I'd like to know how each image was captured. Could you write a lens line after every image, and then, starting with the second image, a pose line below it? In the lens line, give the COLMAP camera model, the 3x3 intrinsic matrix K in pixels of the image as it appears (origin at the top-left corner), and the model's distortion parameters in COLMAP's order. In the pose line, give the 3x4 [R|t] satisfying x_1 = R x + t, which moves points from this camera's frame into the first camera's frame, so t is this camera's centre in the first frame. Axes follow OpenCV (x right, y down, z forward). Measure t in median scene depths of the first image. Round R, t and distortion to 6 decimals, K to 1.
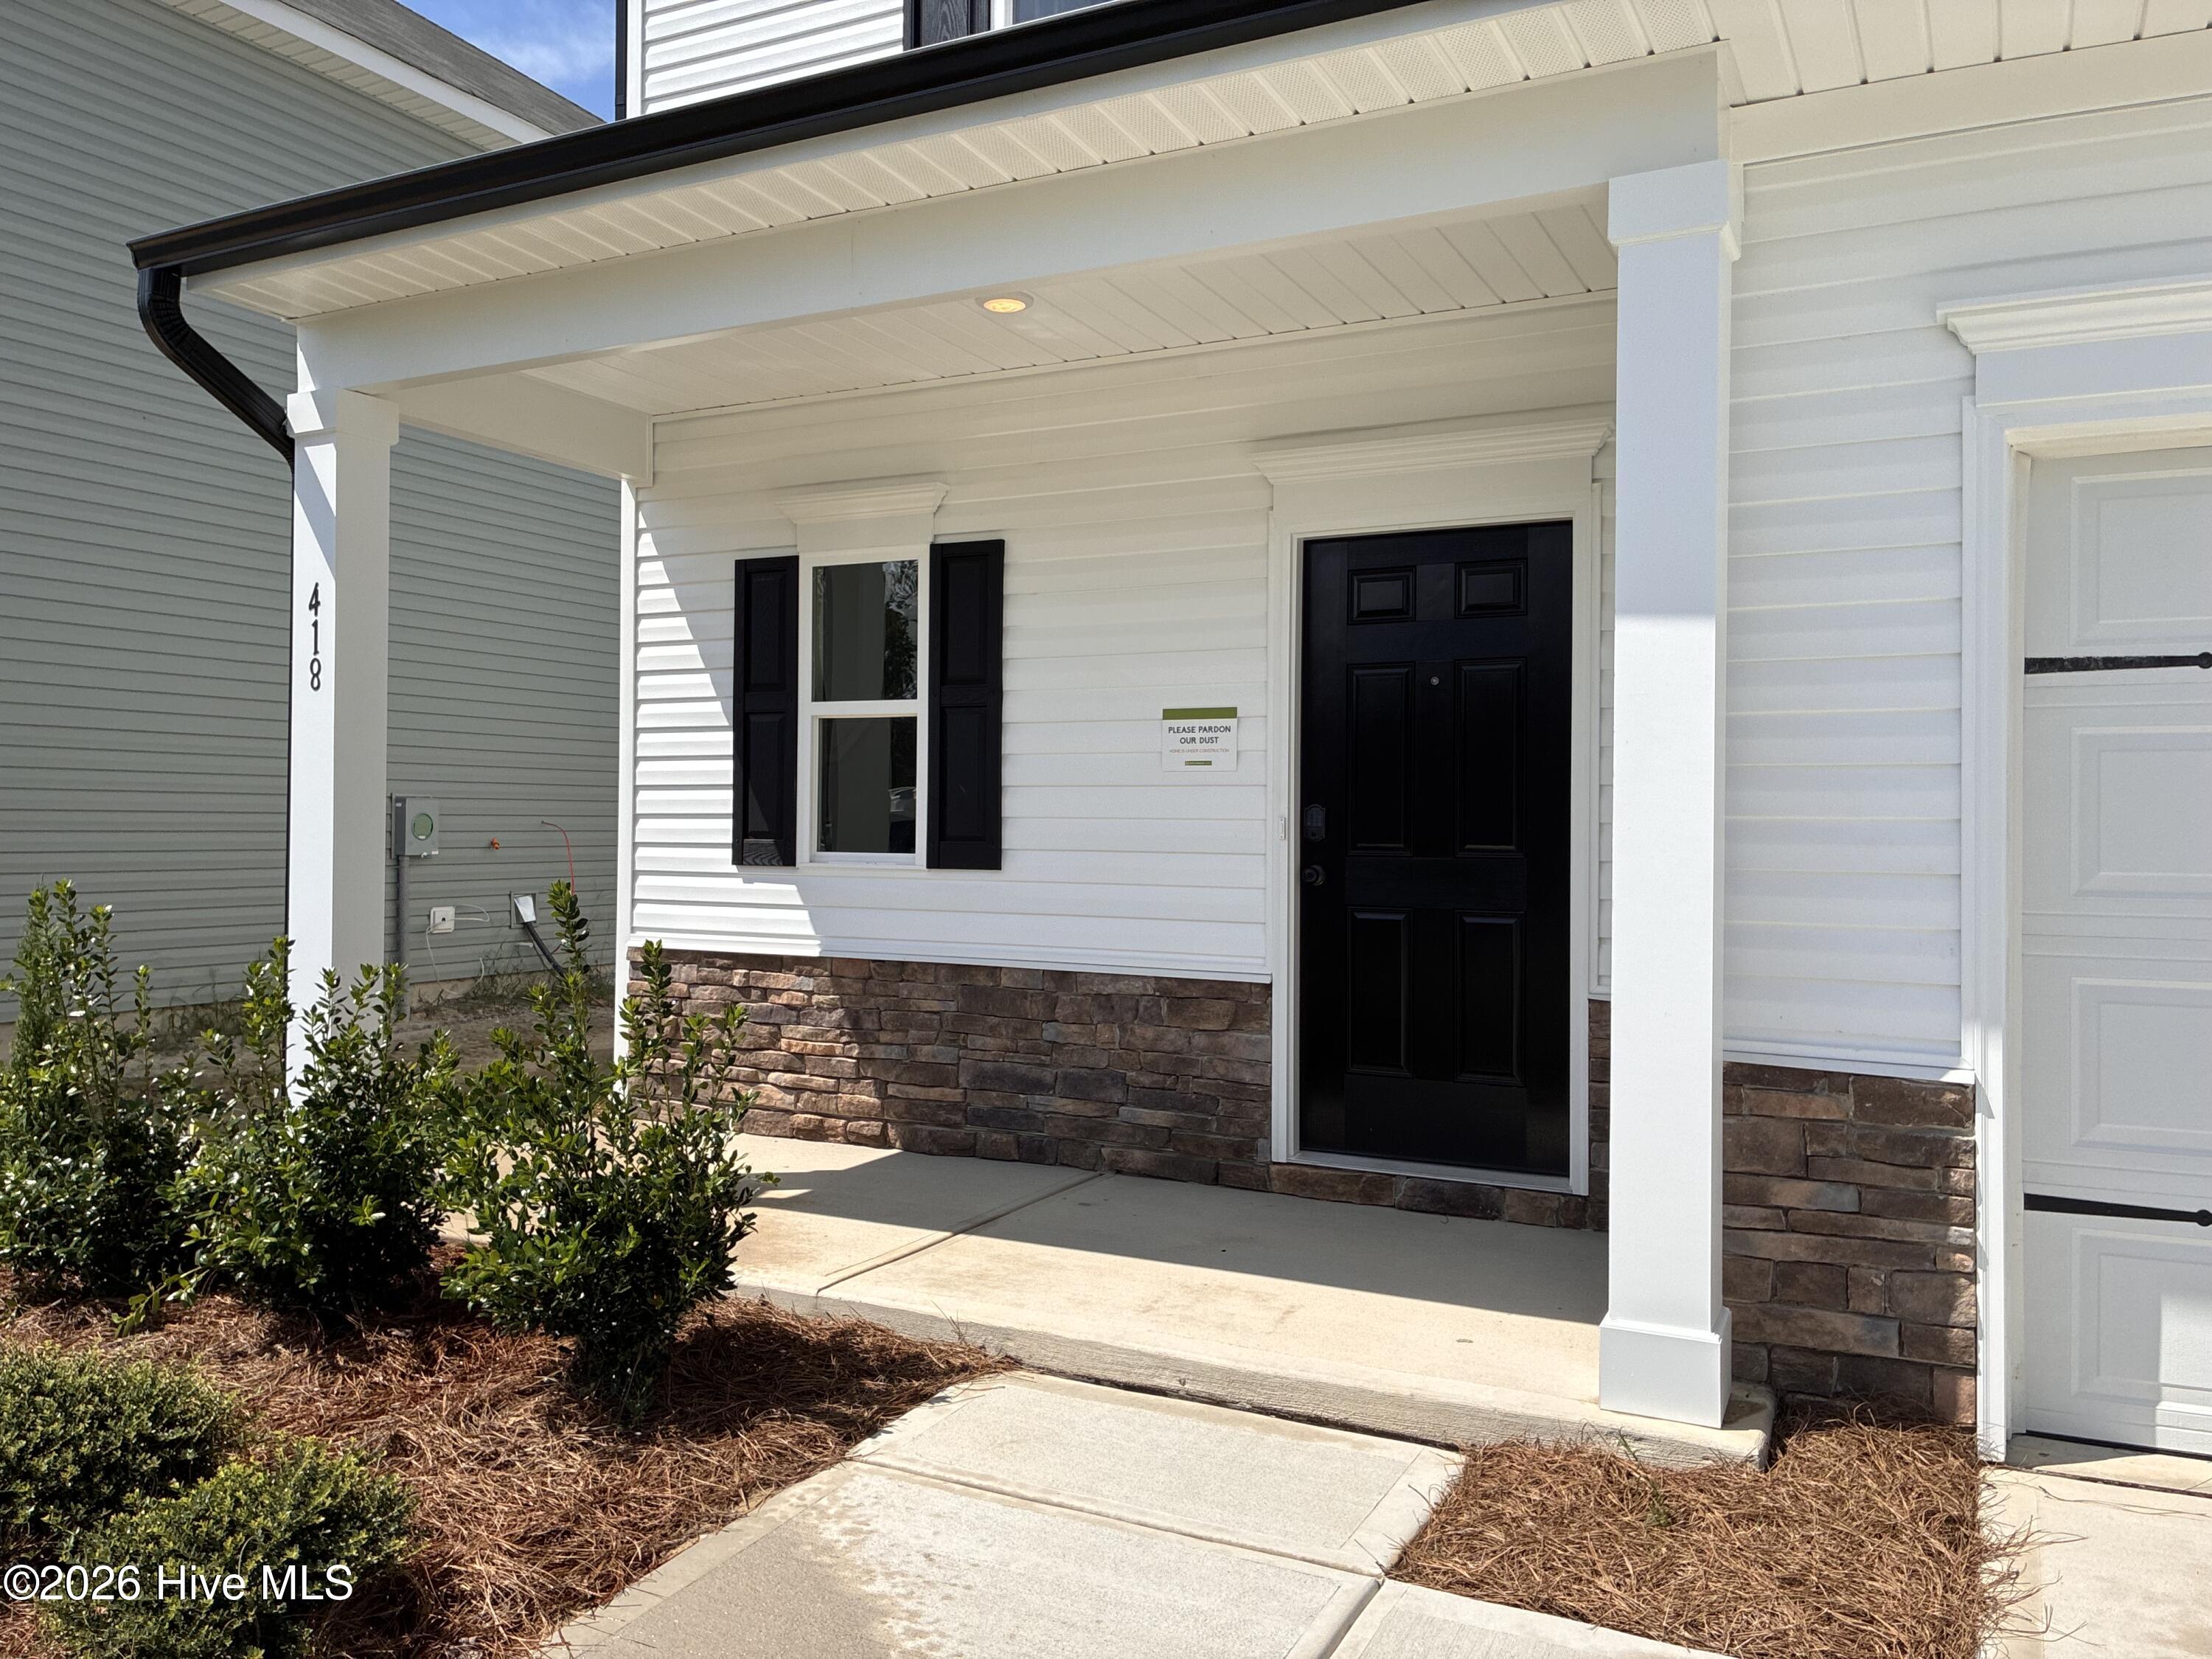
lens RADIAL K [[1676.6, 0, 1104.2], [0, 1676.6, 813.0], [0, 0, 1]] dist [0.055682, -0.082512]
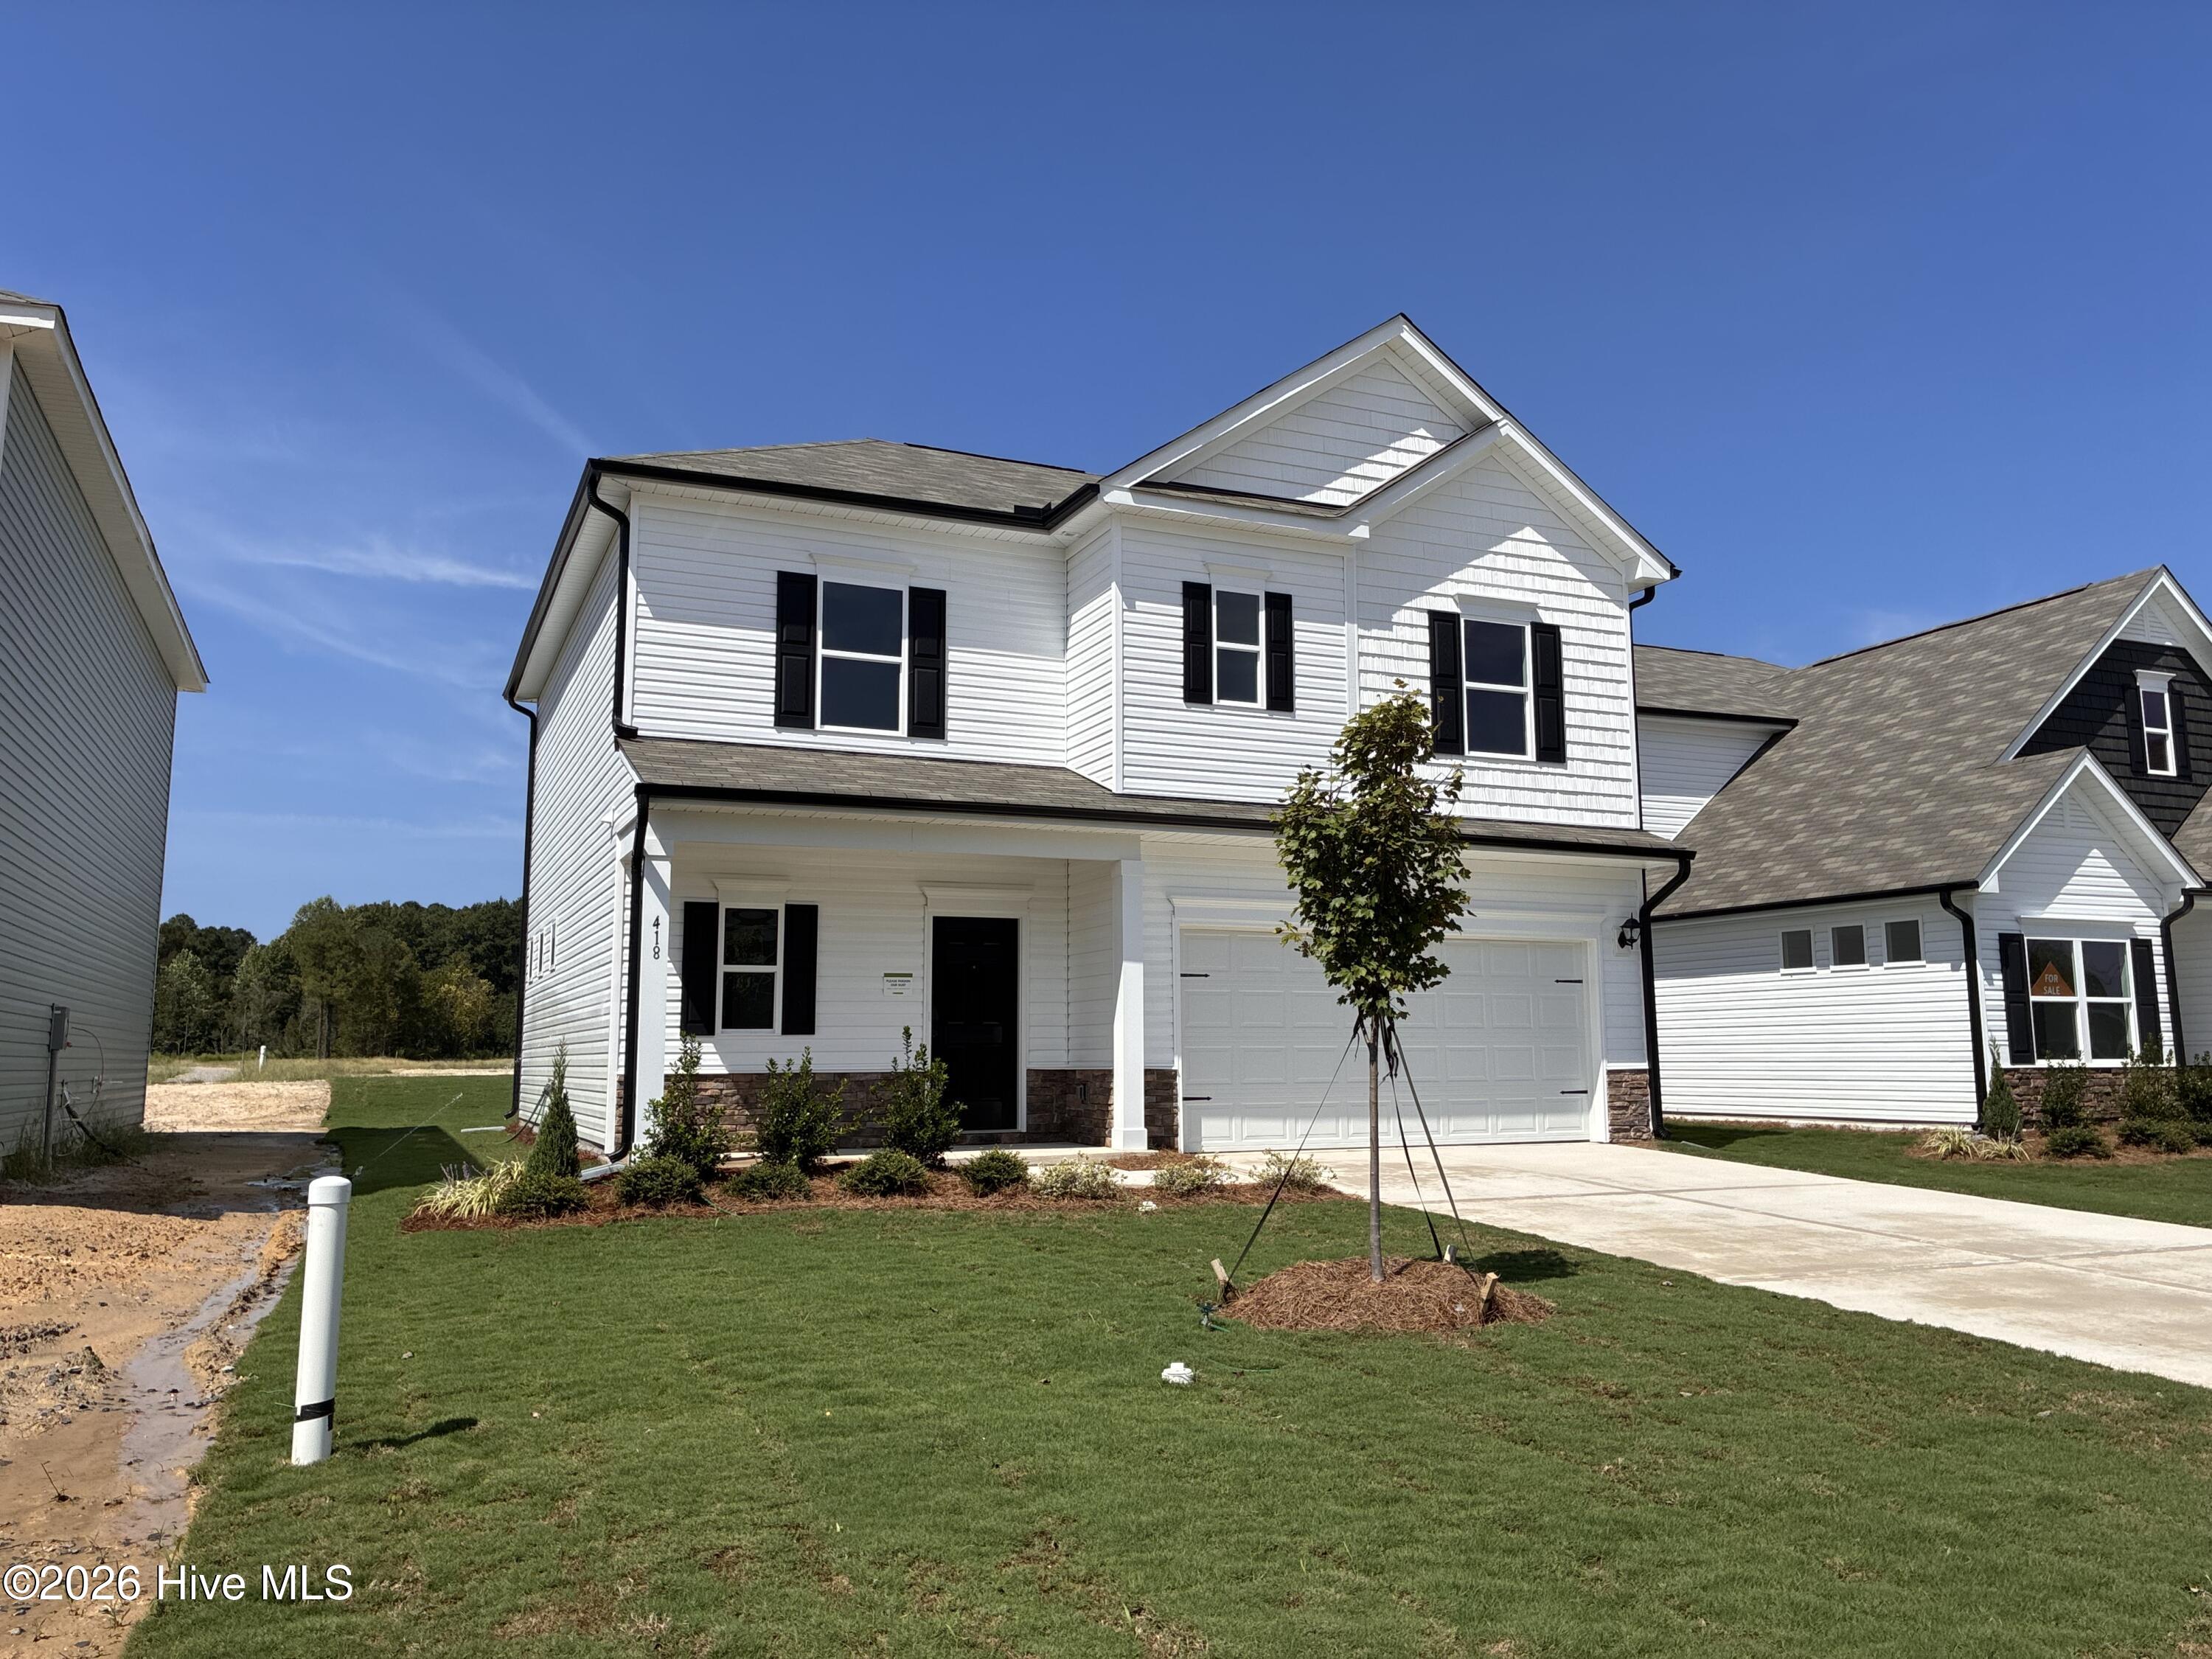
lens RADIAL K [[1676.6, 0, 1104.2], [0, 1676.6, 813.0], [0, 0, 1]] dist [0.055682, -0.082512]
pose [[0.632059, 0.098634, 0.768618, -1.749035], [0.009975, 0.990749, -0.135341, 0.049853], [-0.774856, 0.093210, 0.625227, -0.954316]]
